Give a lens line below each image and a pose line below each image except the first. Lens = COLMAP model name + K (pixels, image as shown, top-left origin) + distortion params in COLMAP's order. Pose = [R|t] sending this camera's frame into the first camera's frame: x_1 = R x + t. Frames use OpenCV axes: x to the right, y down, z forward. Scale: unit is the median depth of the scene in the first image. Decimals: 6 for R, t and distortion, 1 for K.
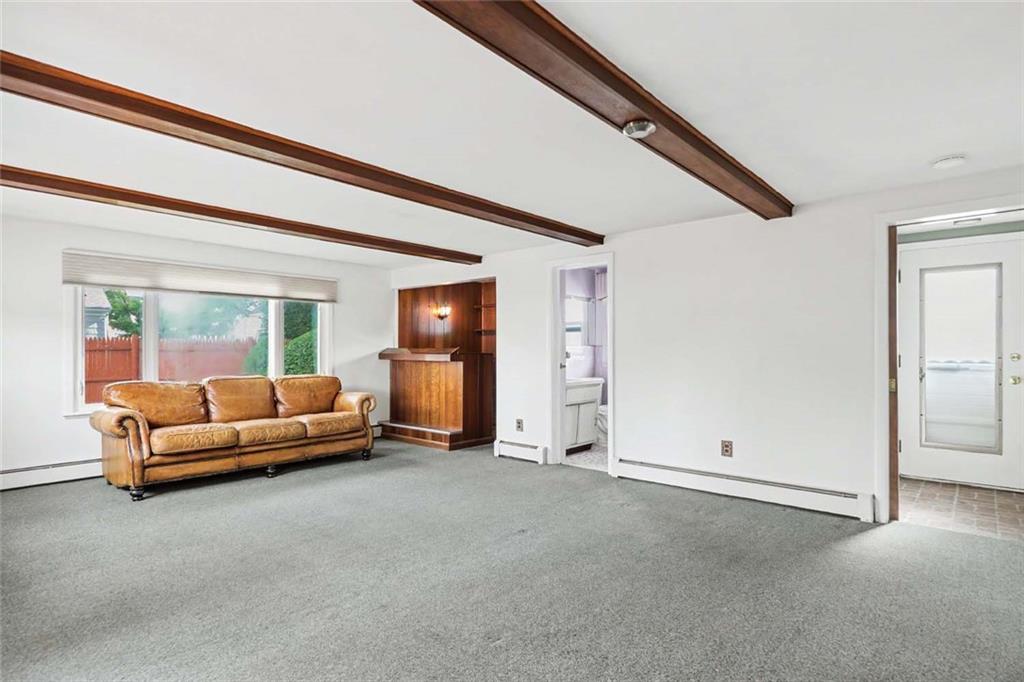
lens RADIAL K [[517.6, 0, 507.3], [0, 517.6, 337.7], [0, 0, 1]] dist [-0.000122, -0.000050]
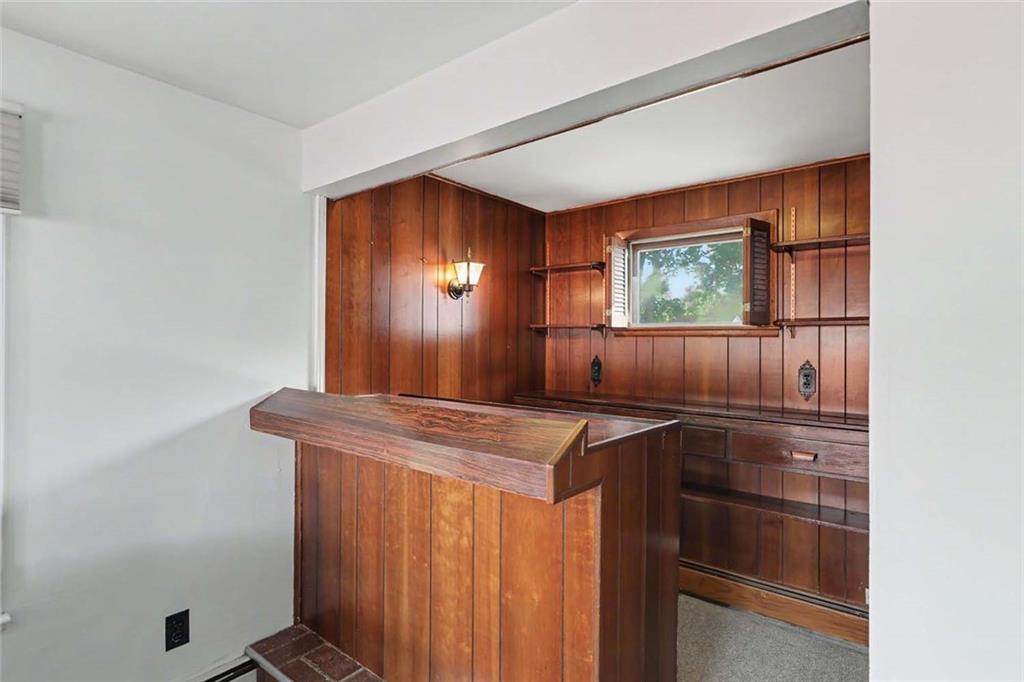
lens RADIAL K [[517.6, 0, 507.3], [0, 517.6, 337.7], [0, 0, 1]] dist [-0.000122, -0.000050]
pose [[0.999676, 0.004191, 0.025102, -0.139487], [-0.004625, 0.999840, 0.017255, -0.017857], [-0.025026, -0.017365, 0.999536, 0.877888]]
